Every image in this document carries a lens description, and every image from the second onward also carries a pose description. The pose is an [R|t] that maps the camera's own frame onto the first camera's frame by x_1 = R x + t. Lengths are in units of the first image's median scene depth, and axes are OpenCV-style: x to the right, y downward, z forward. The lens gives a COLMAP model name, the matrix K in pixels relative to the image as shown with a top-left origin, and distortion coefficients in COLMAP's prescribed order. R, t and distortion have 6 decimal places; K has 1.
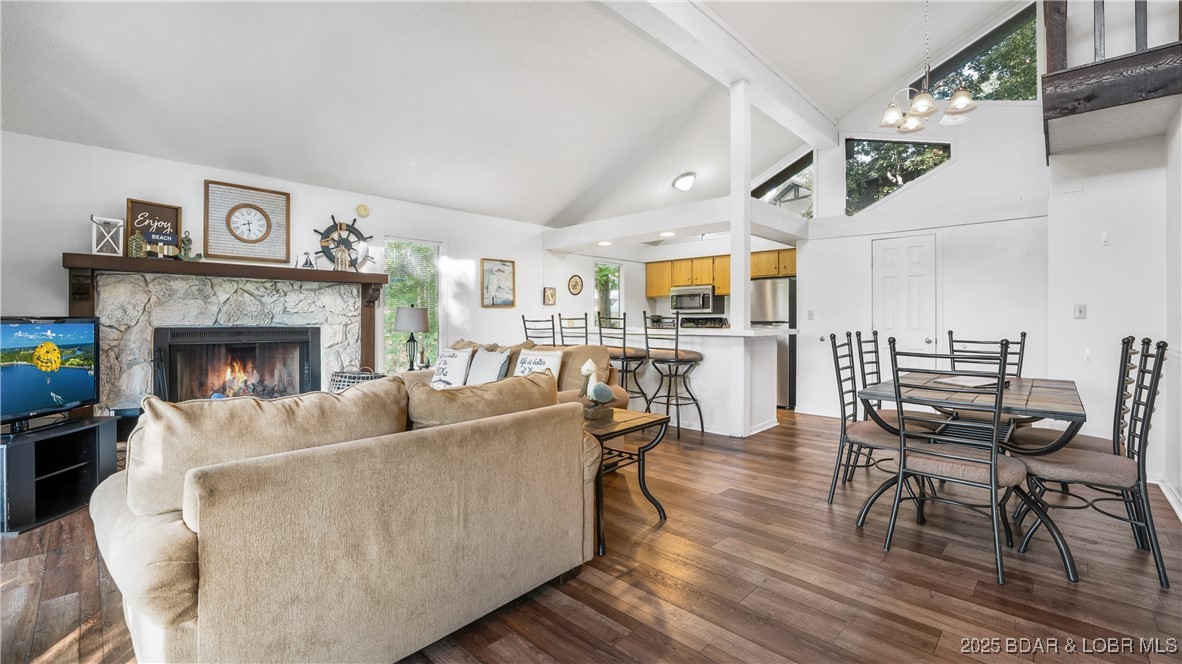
lens RADIAL K [[486.9, 0, 605.0], [0, 486.9, 318.8], [0, 0, 1]] dist [0.000344, 0.000211]
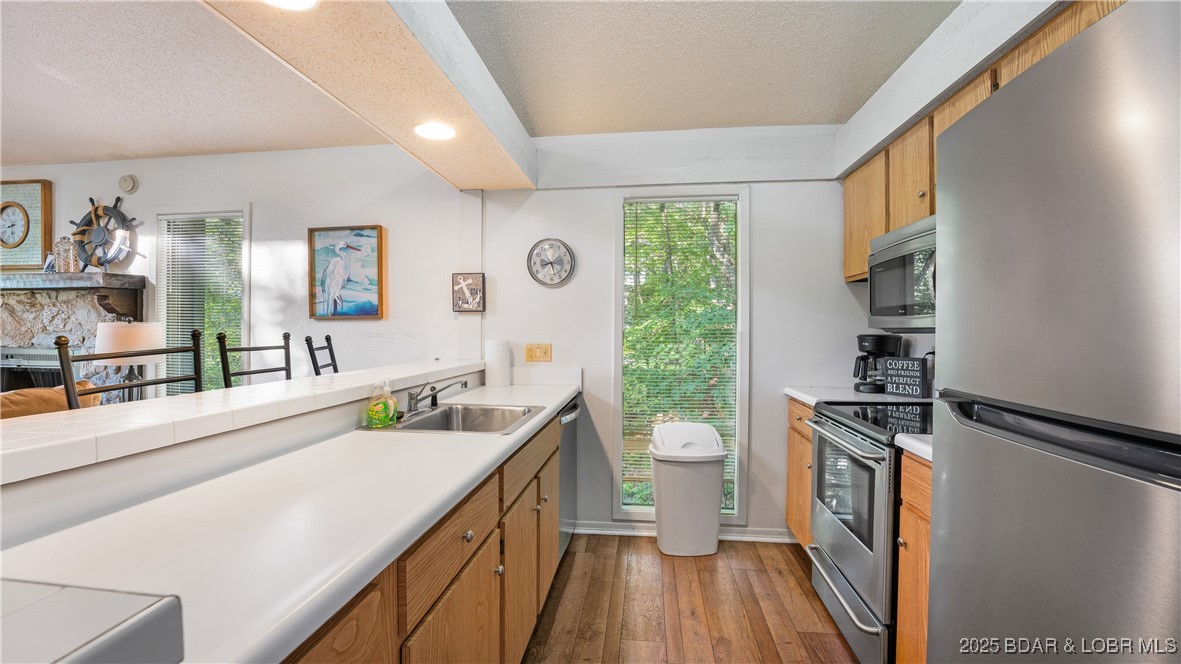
lens RADIAL K [[549.4, 0, 590.6], [0, 549.4, 314.5], [0, 0, 1]] dist [-0.020703, -0.000066]
pose [[0.575970, -0.004429, -0.817459, 0.538765], [0.000364, 0.999987, -0.005161, -0.033571], [0.817471, 0.002676, 0.575964, 1.166446]]
